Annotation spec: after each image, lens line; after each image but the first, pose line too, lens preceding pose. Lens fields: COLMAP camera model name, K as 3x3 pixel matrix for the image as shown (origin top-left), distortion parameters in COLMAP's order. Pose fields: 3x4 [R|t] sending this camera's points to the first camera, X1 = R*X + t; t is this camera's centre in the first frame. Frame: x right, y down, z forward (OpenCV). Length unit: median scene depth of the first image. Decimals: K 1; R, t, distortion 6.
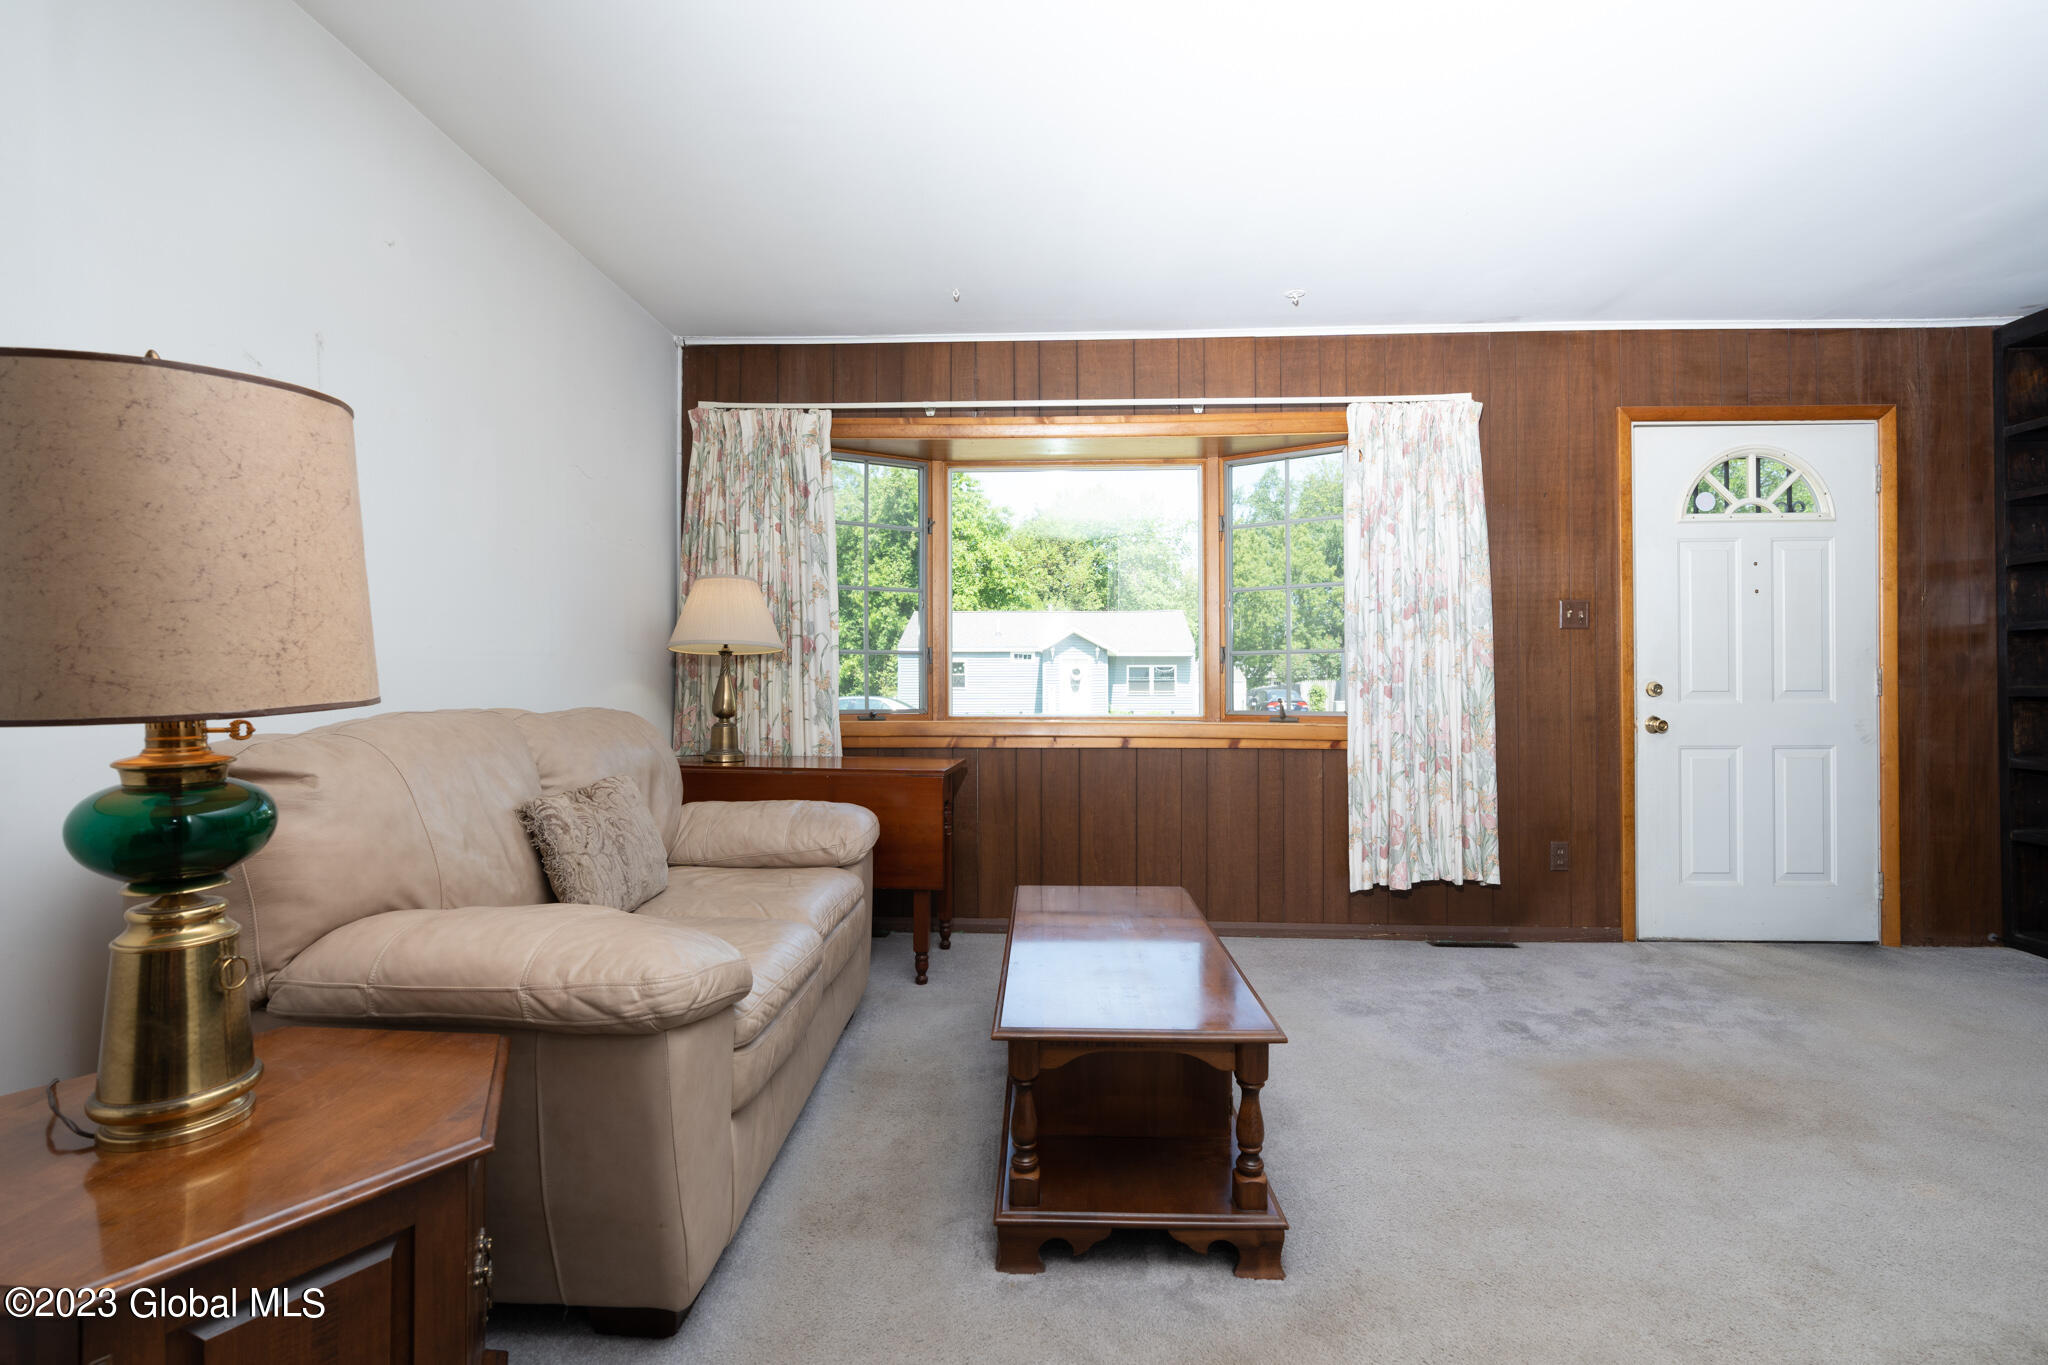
lens RADIAL K [[936.4, 0, 1024.0], [0, 936.4, 682.5], [0, 0, 1]] dist [-0.011852, 0.004893]
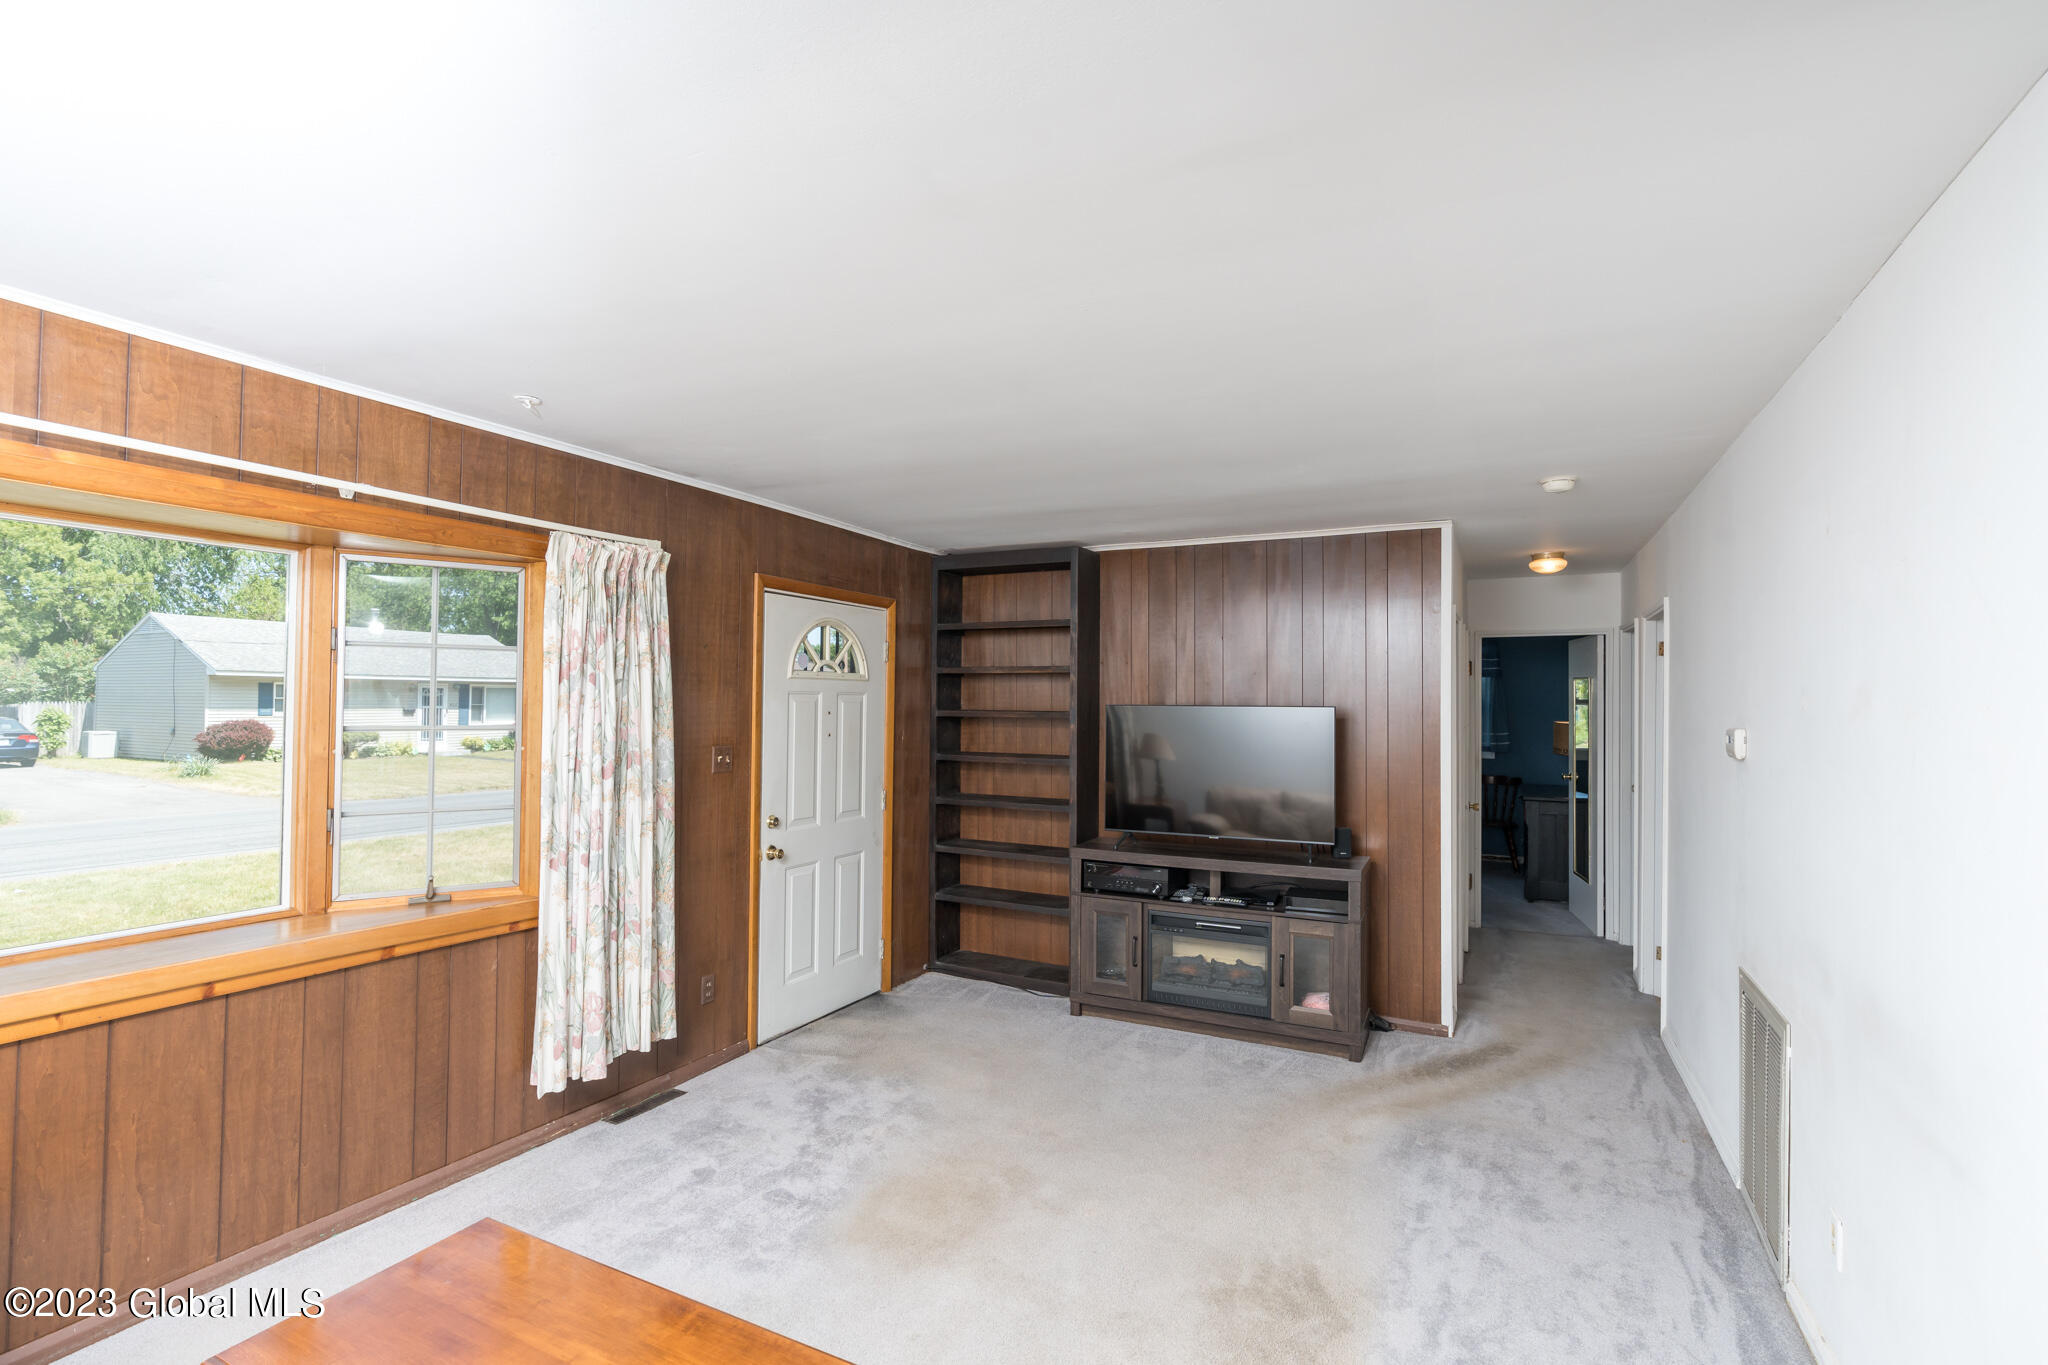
lens RADIAL K [[931.3, 0, 1027.2], [0, 931.3, 686.0], [0, 0, 1]] dist [-0.012879, 0.004979]
pose [[0.417242, 0.026681, 0.908404, -0.242017], [-0.016437, 0.999627, -0.021810, -0.141442], [-0.908647, -0.005832, 0.417525, 0.236832]]
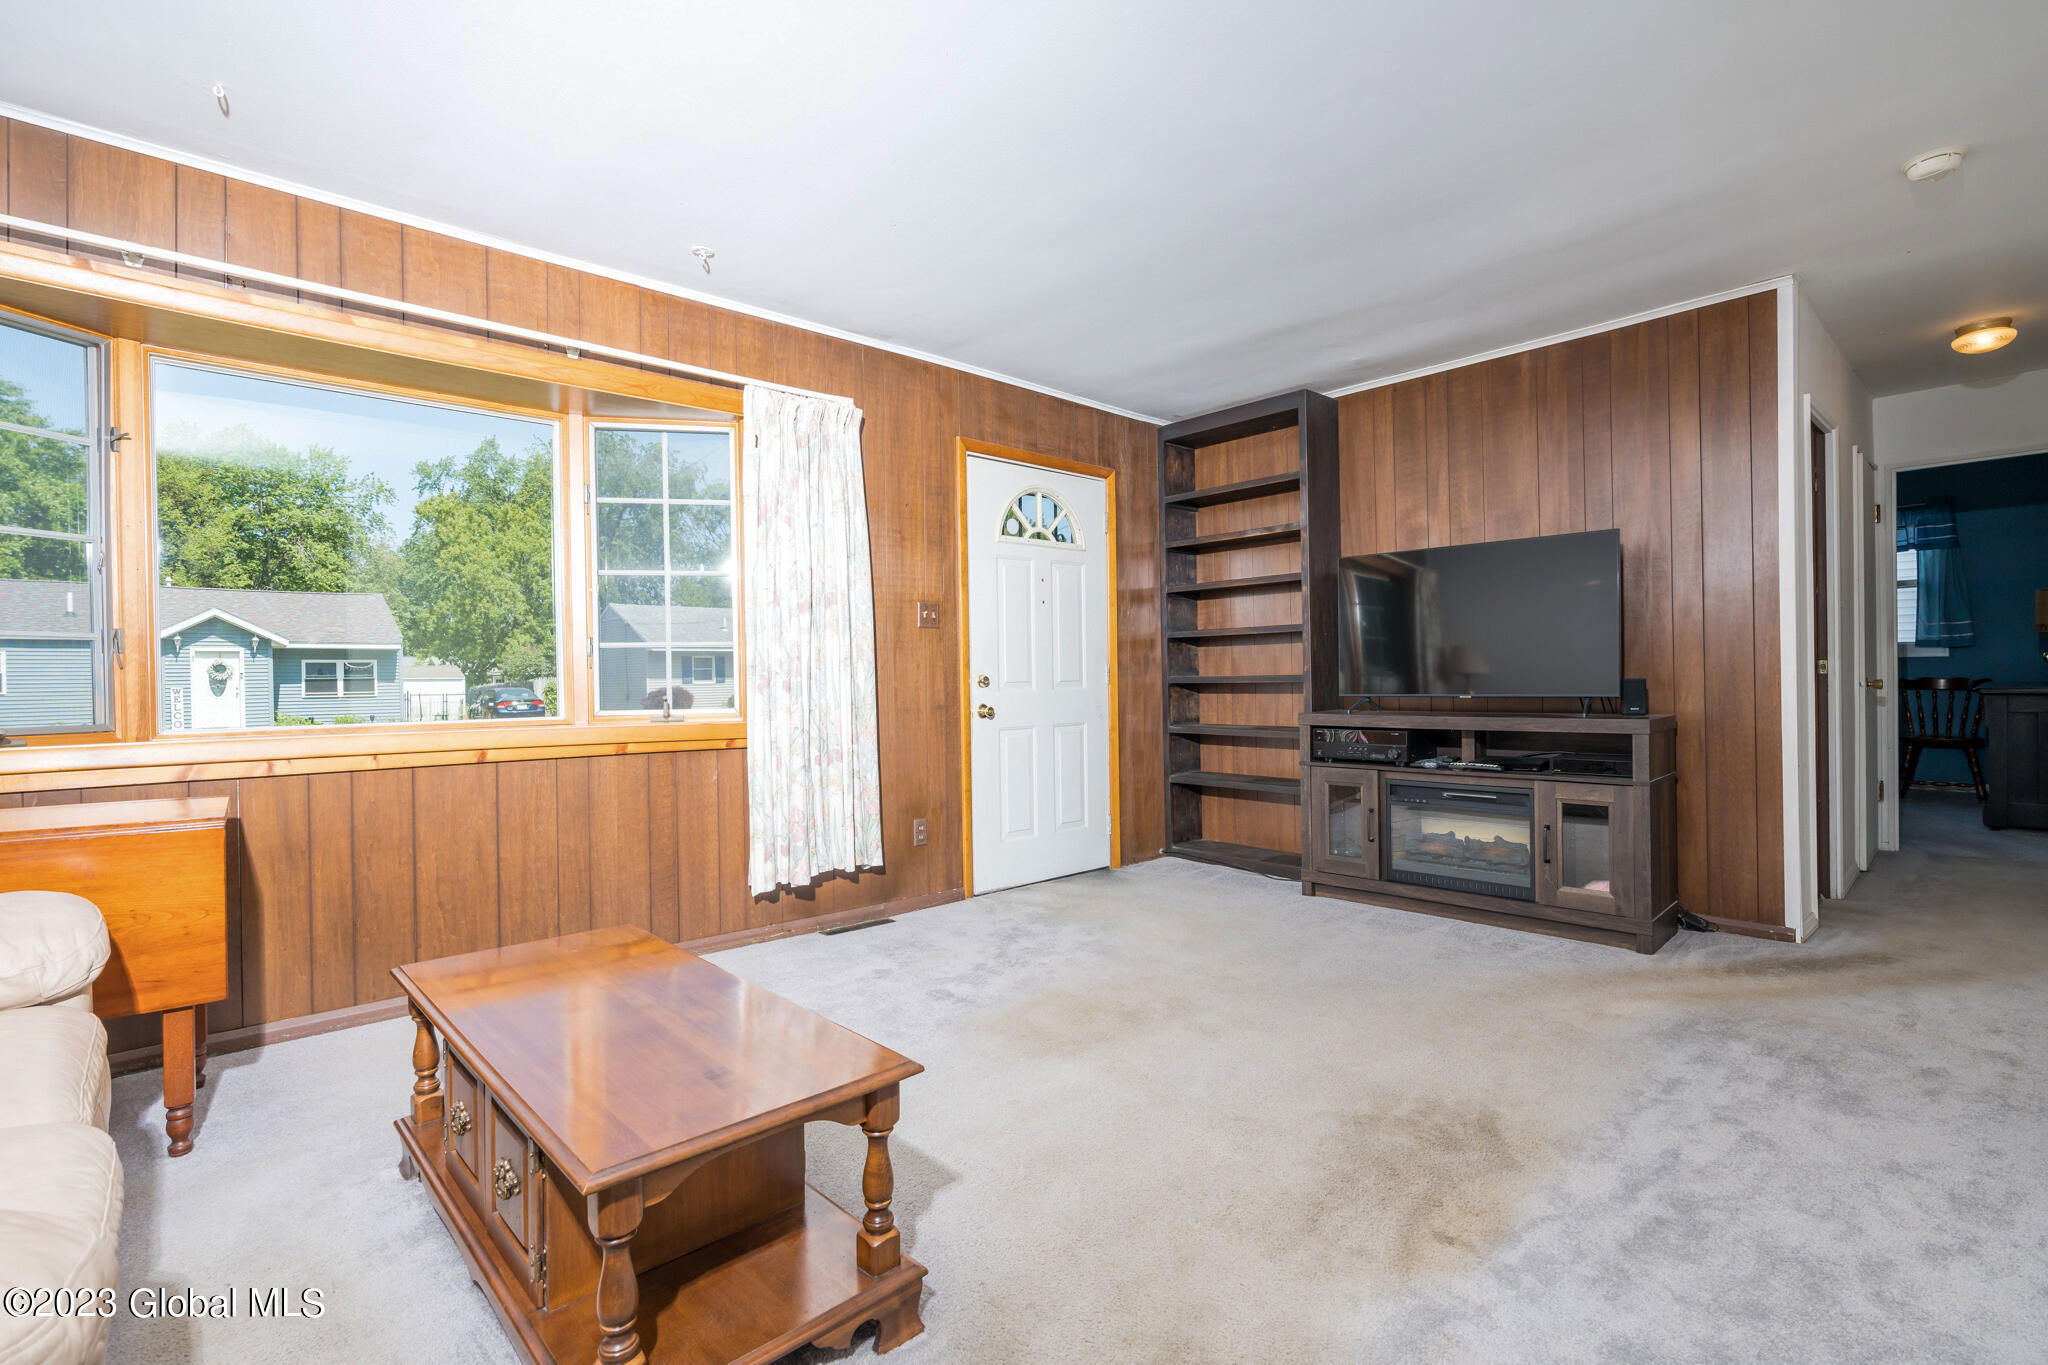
lens RADIAL K [[936.4, 0, 1024.0], [0, 936.4, 682.5], [0, 0, 1]] dist [-0.011852, 0.004893]
pose [[0.708684, -0.011604, 0.705431, -0.124373], [0.009016, 0.999932, 0.007391, 0.000752], [-0.705468, 0.001123, 0.708741, 0.123540]]
